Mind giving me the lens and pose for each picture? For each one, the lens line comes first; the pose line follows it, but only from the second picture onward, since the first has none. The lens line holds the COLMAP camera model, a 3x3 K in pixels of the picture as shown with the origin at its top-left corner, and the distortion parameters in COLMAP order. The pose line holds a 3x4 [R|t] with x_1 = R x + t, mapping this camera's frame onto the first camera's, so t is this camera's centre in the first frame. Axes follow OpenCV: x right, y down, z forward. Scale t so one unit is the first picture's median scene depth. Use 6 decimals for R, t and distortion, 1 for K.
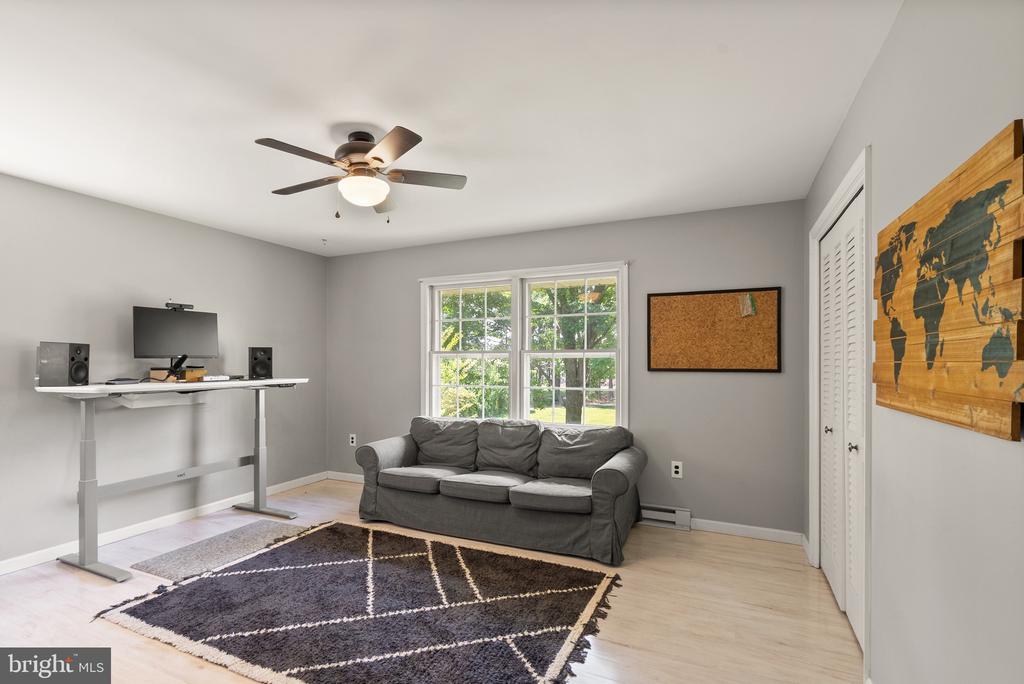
lens RADIAL K [[480.5, 0, 499.3], [0, 480.5, 354.0], [0, 0, 1]] dist [-0.001139, 0.000682]
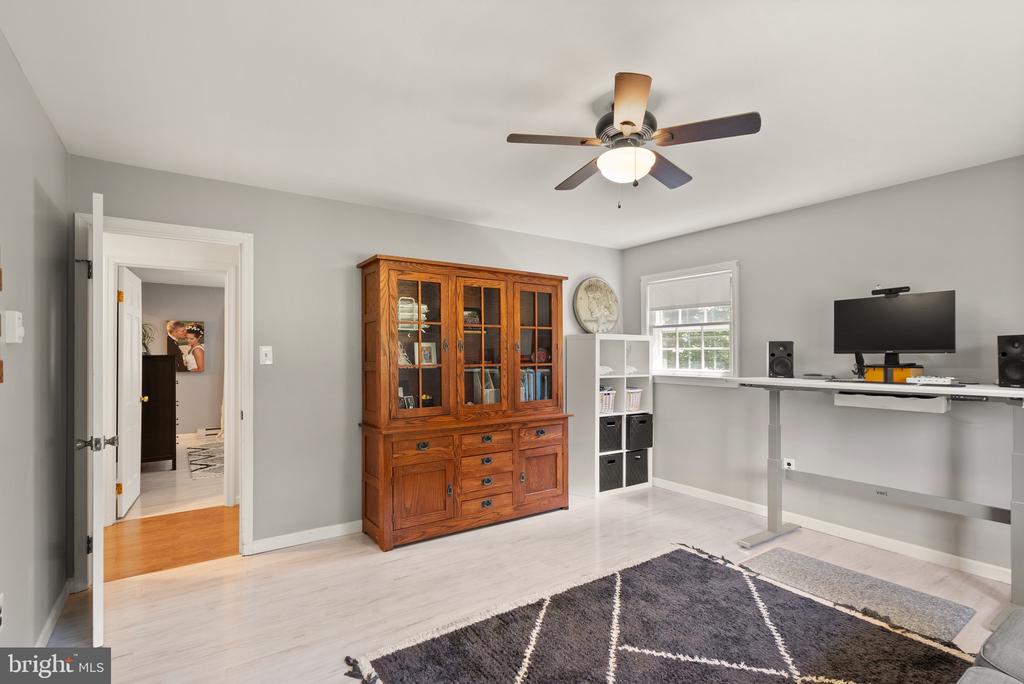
lens RADIAL K [[480.5, 0, 499.3], [0, 480.5, 354.0], [0, 0, 1]] dist [-0.001139, 0.000682]
pose [[-0.511018, -0.000947, -0.859569, 0.463795], [0.009204, 0.999936, -0.006574, 0.009408], [0.859520, -0.011271, -0.510977, 0.989276]]
